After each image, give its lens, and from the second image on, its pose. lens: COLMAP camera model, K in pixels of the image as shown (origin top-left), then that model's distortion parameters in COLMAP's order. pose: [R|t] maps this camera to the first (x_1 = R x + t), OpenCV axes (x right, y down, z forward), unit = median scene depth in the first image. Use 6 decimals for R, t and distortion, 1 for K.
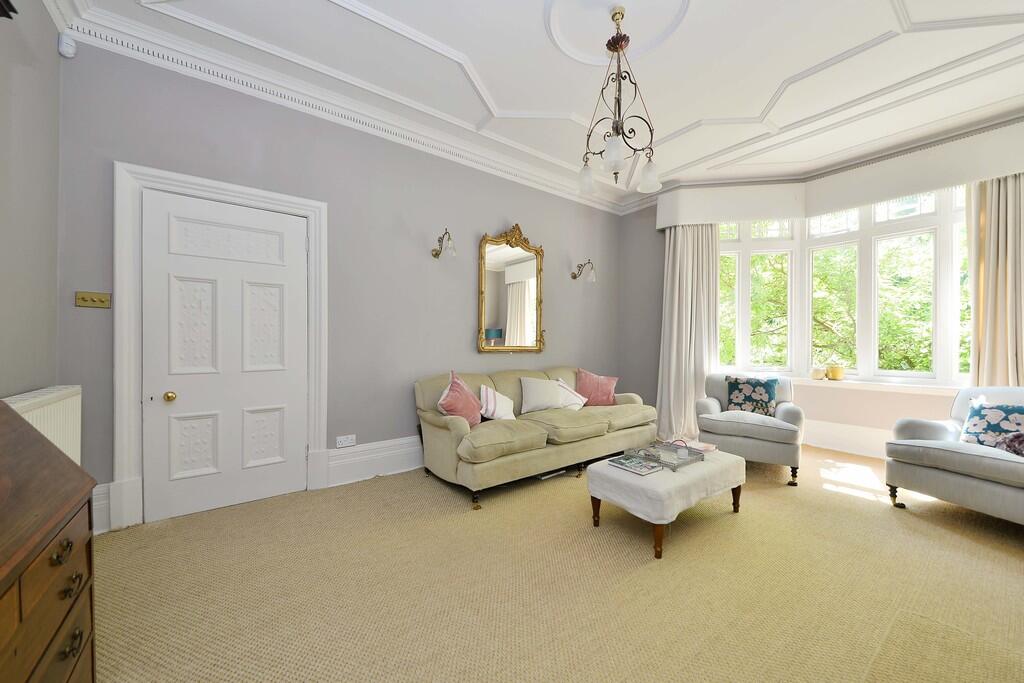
lens RADIAL K [[374.6, 0, 512.0], [0, 374.6, 341.5], [0, 0, 1]] dist [-0.000423, 0.000014]
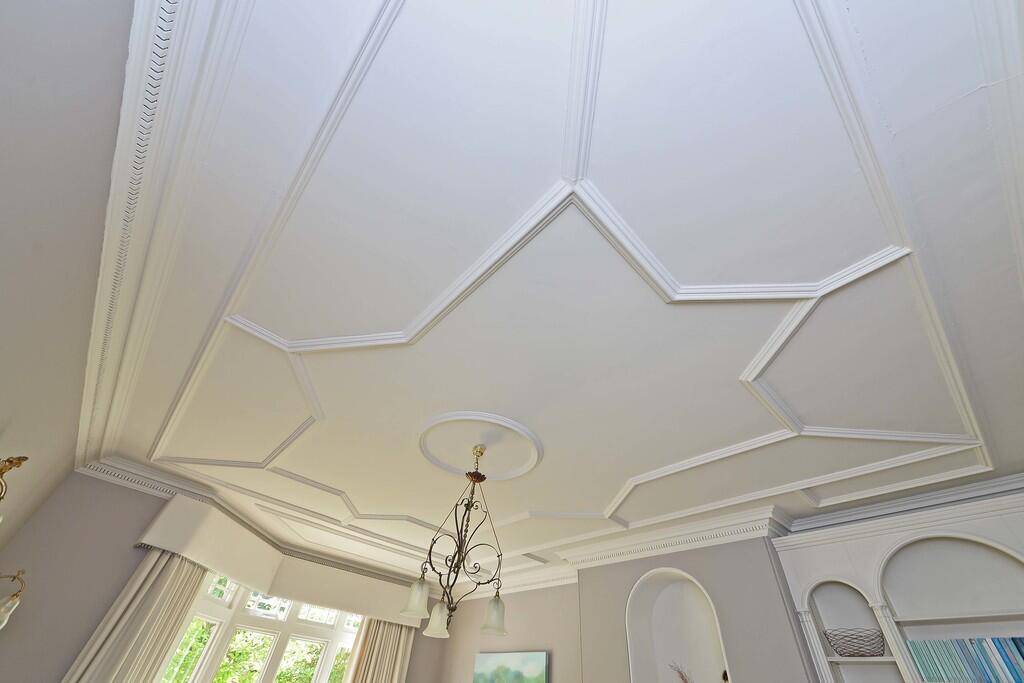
lens RADIAL K [[374.6, 0, 512.0], [0, 374.6, 341.5], [0, 0, 1]] dist [-0.000423, 0.000014]
pose [[-0.118520, 0.697354, 0.706860, -0.384850], [-0.070853, 0.704123, -0.706534, -0.145935], [-0.990421, -0.133822, -0.034043, 0.478261]]
